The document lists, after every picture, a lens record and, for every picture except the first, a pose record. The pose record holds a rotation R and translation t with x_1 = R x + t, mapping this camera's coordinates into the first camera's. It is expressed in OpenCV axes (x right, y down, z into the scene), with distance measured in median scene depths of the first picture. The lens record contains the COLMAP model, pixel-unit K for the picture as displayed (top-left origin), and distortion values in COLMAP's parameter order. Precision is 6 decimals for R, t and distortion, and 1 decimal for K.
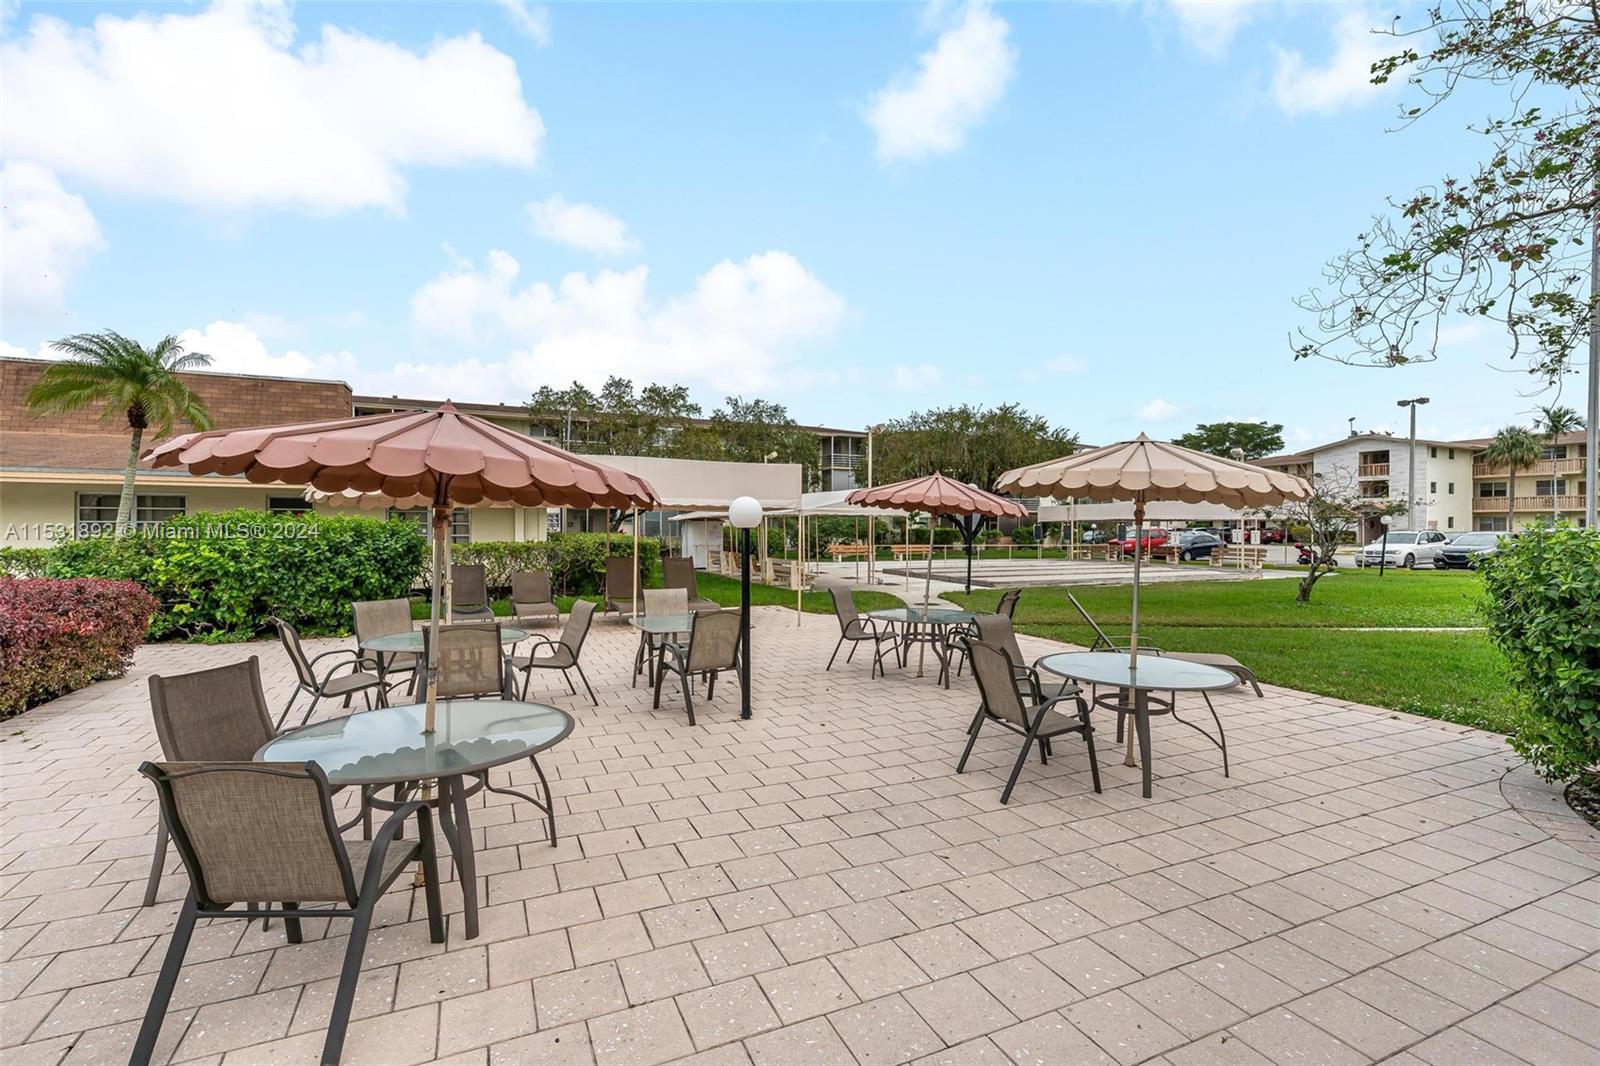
lens RADIAL K [[706.9, 0, 794.7], [0, 706.9, 528.0], [0, 0, 1]] dist [0.007714, -0.003947]
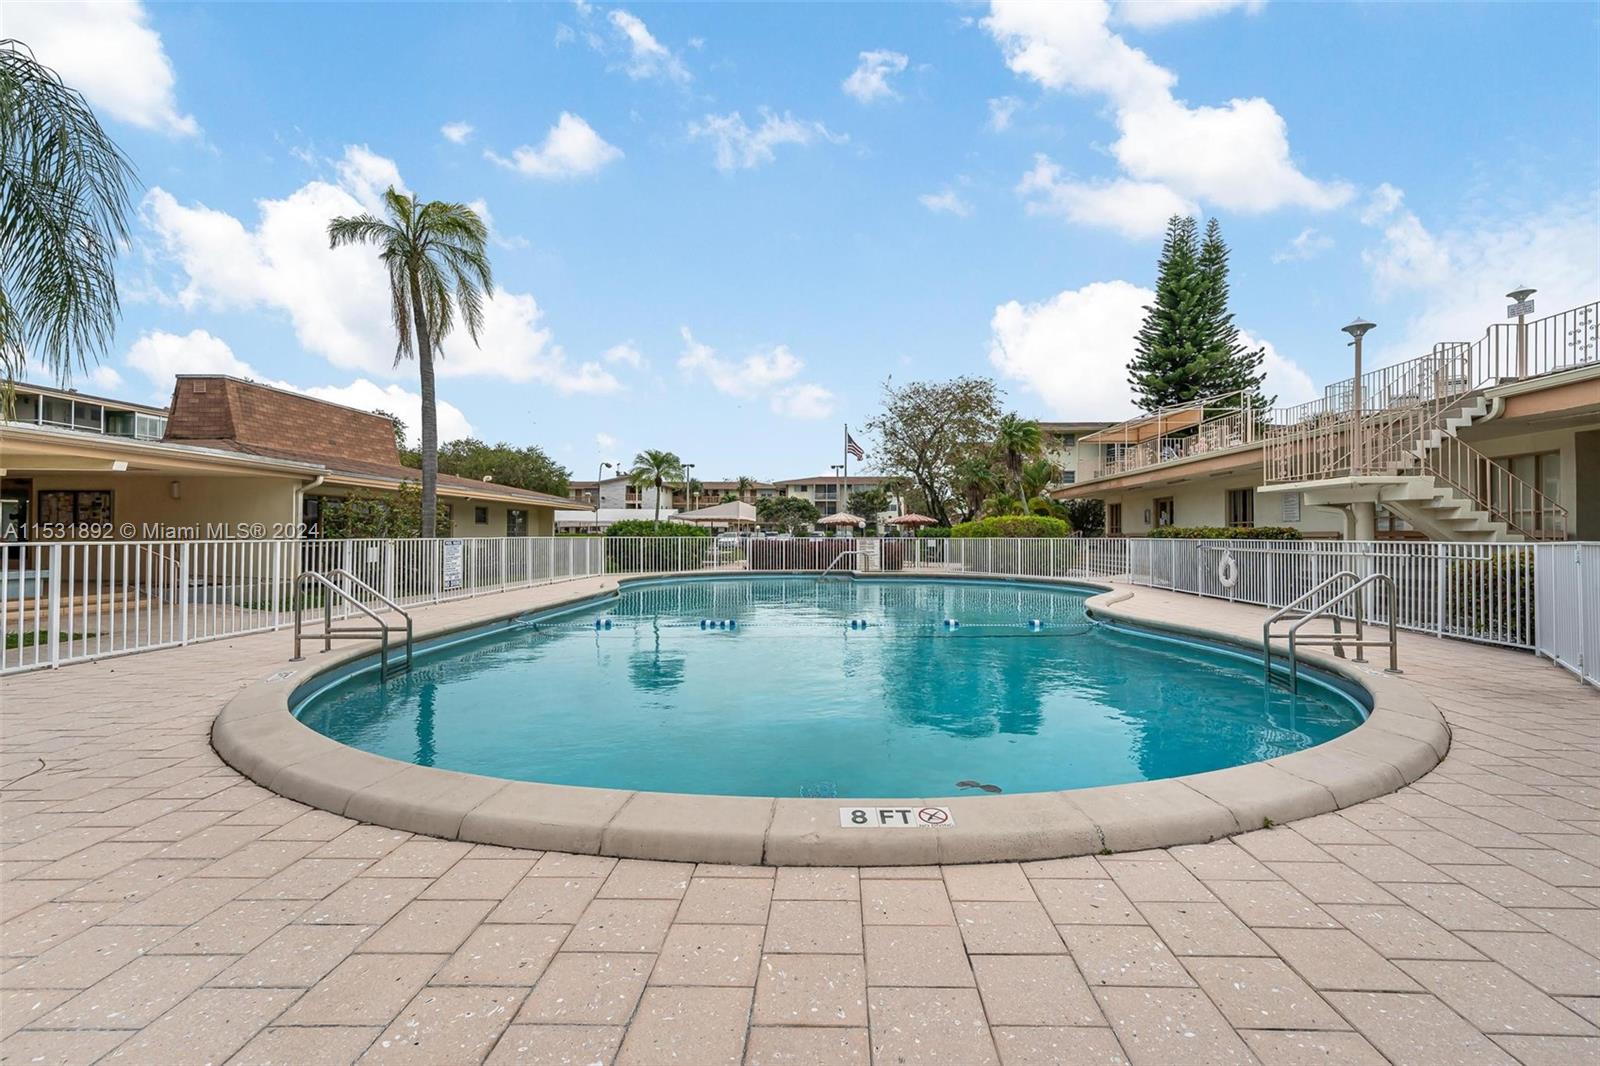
lens RADIAL K [[706.9, 0, 808.4], [0, 706.9, 529.2], [0, 0, 1]] dist [0.007714, -0.003947]
pose [[0.439802, 0.007694, 0.898062, -0.659948], [-0.001588, 0.999968, -0.007789, 0.004992], [-0.898093, 0.002000, 0.439800, -0.114747]]
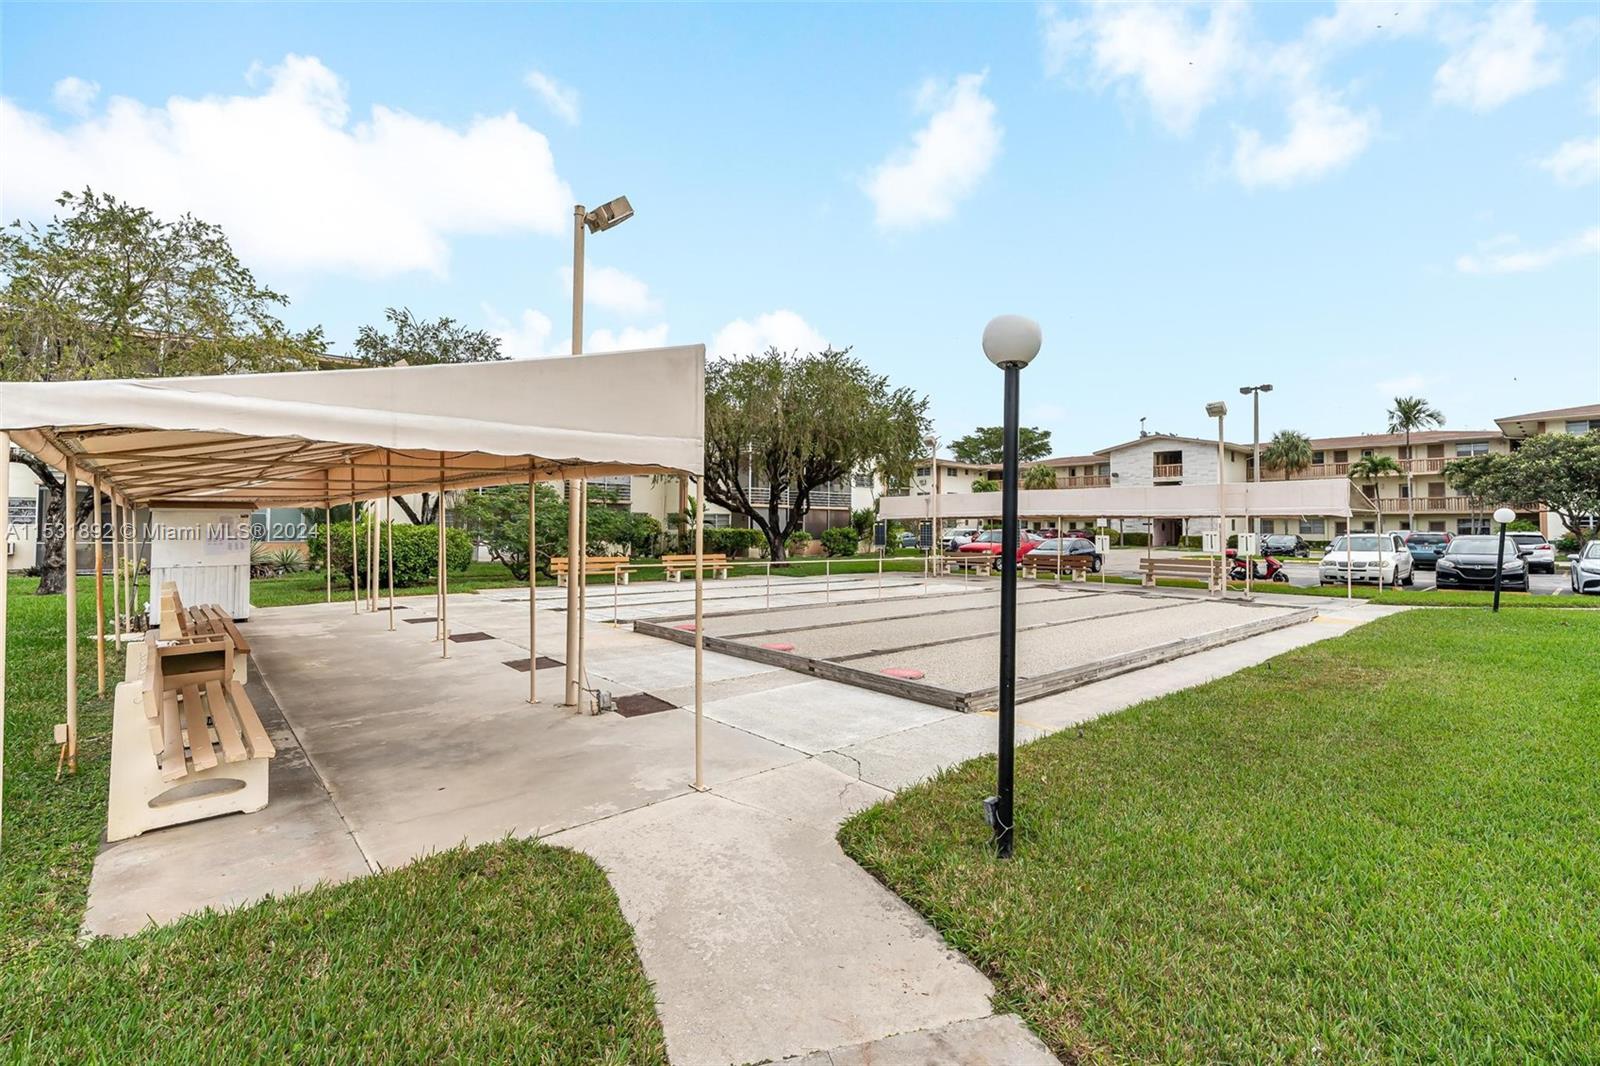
lens RADIAL K [[706.9, 0, 802.0], [0, 706.9, 532.5], [0, 0, 1]] dist [0.007714, -0.003947]
pose [[0.950564, 0.002542, 0.310518, 0.050962], [-0.004157, 0.999981, 0.004539, 0.000764], [-0.310501, -0.005606, 0.950557, 0.317821]]
